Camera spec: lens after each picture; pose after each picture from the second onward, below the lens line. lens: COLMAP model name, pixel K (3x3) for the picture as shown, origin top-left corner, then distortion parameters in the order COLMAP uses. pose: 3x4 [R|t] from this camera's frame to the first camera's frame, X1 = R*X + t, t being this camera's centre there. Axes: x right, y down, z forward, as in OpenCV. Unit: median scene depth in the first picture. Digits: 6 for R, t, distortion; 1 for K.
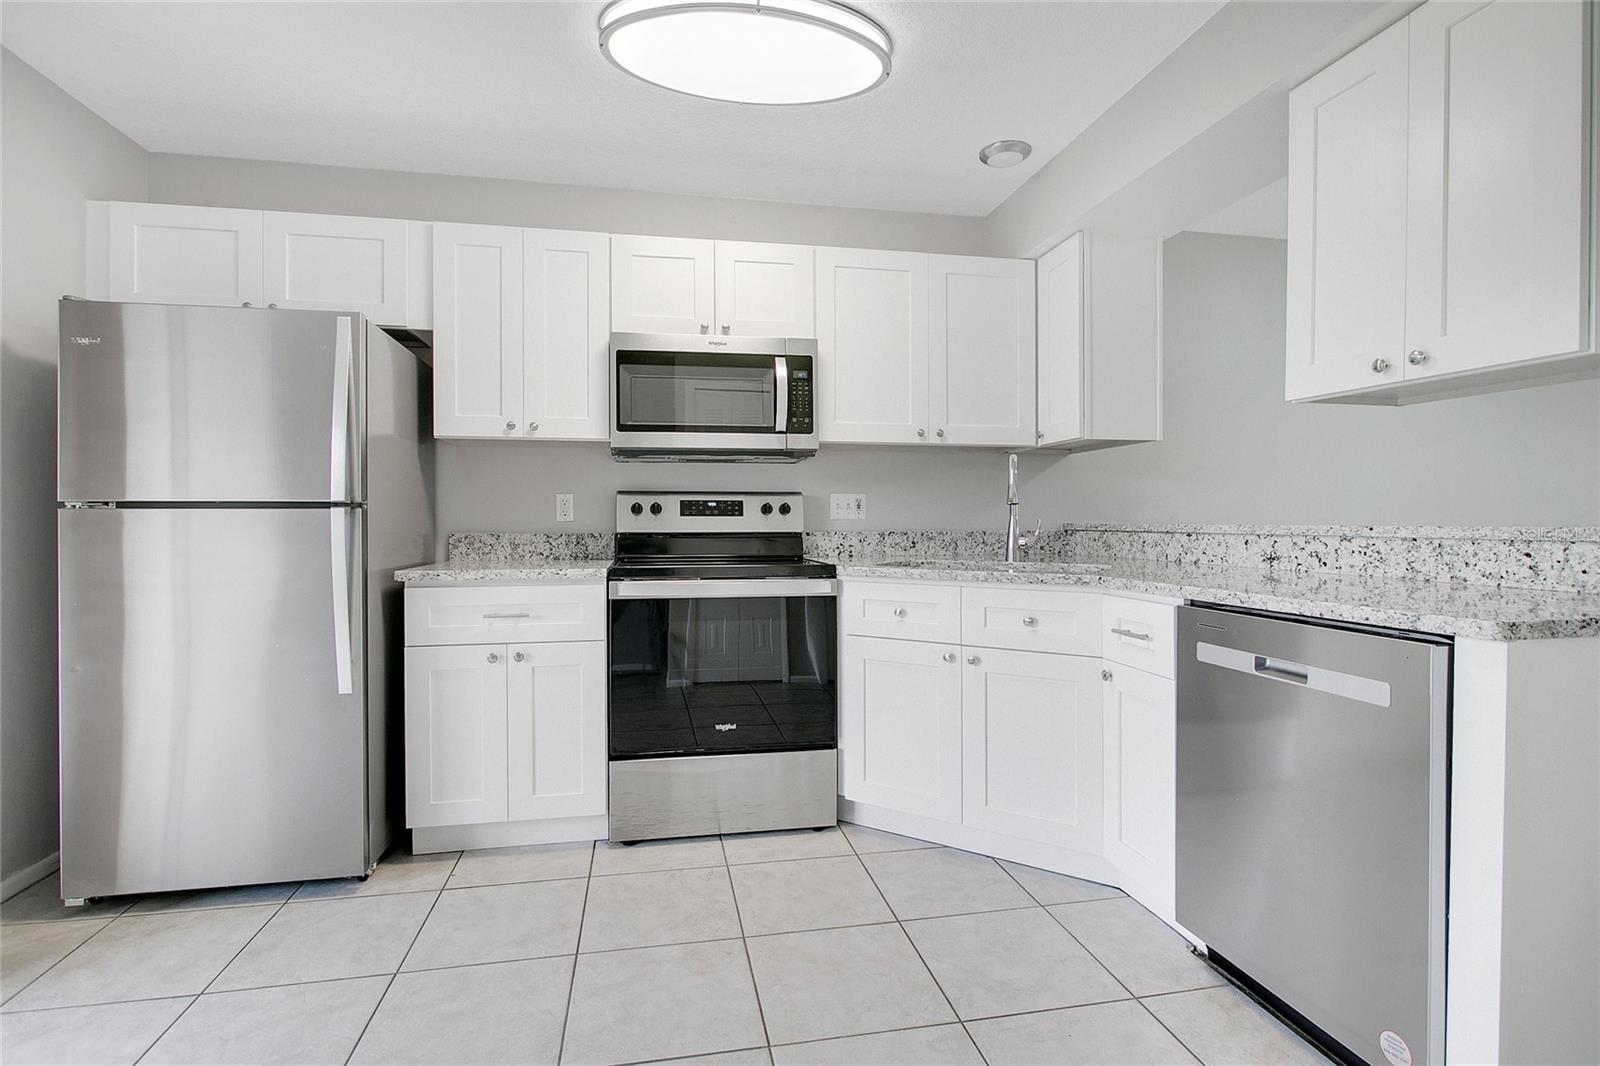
lens RADIAL K [[766.4, 0, 782.4], [0, 766.4, 518.7], [0, 0, 1]] dist [-0.004862, -0.000749]
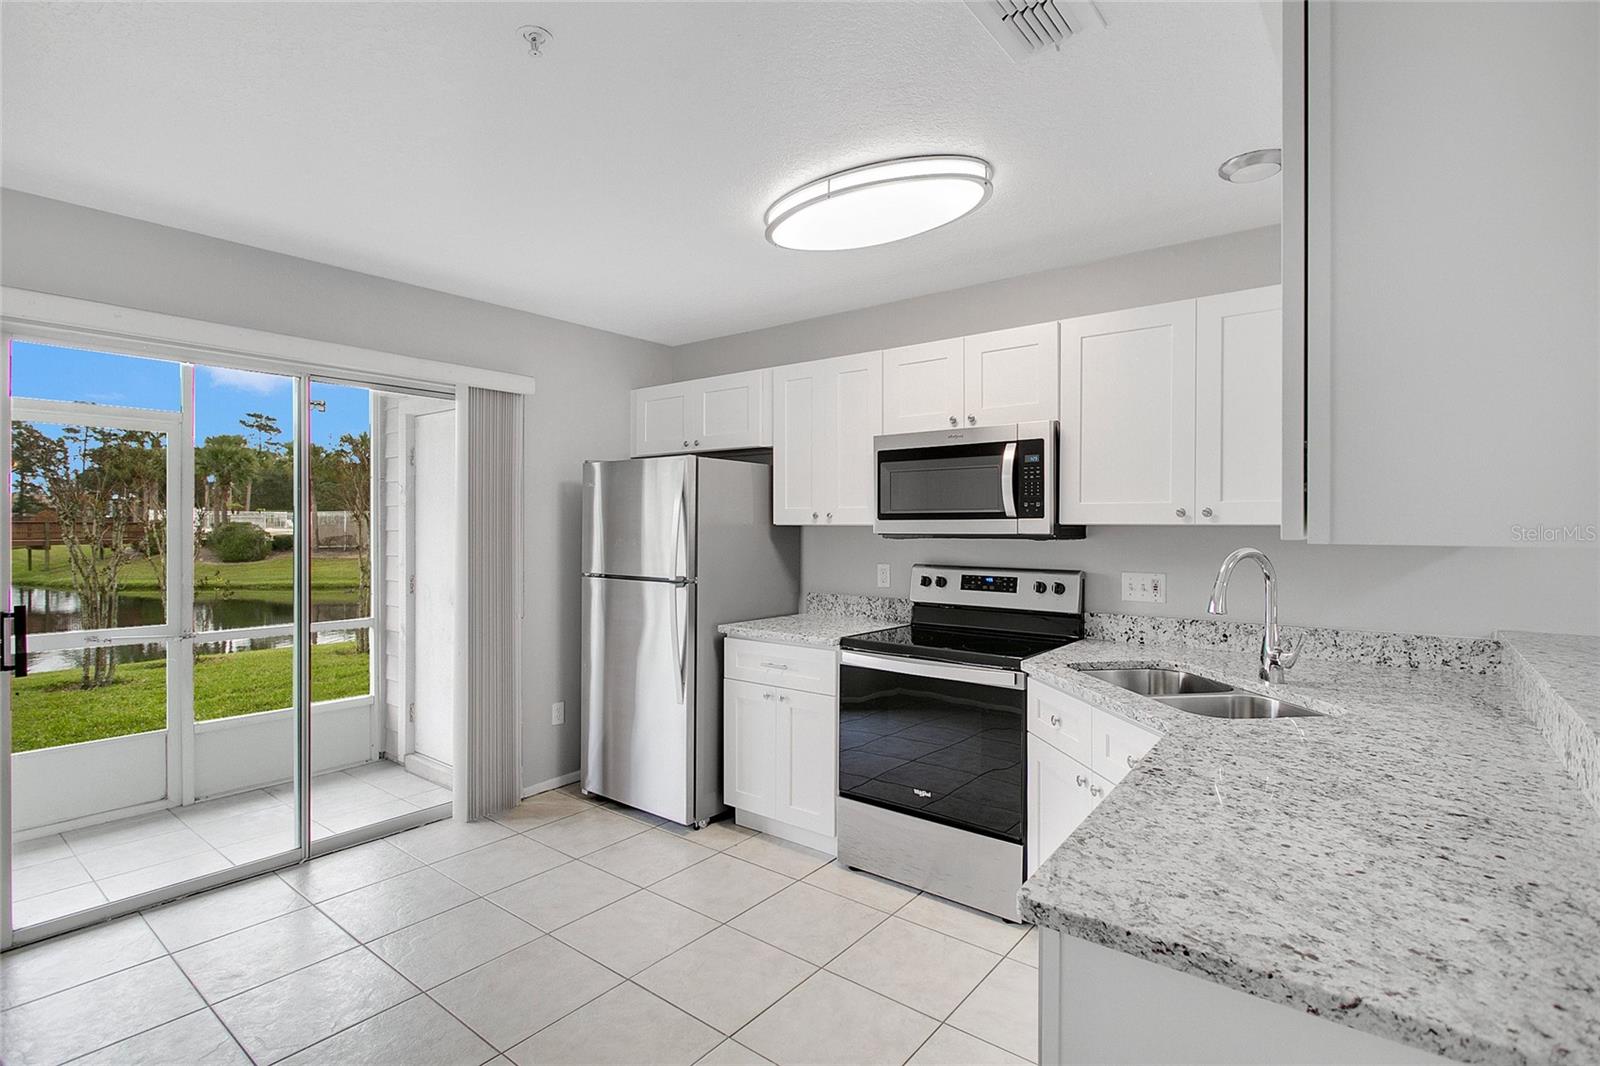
lens RADIAL K [[766.4, 0, 782.4], [0, 766.4, 518.7], [0, 0, 1]] dist [-0.004862, -0.000749]
pose [[0.651364, -0.003559, -0.758757, 0.534551], [-0.000519, 0.999987, -0.005137, -0.099762], [0.758766, 0.003739, 0.651353, 0.106956]]
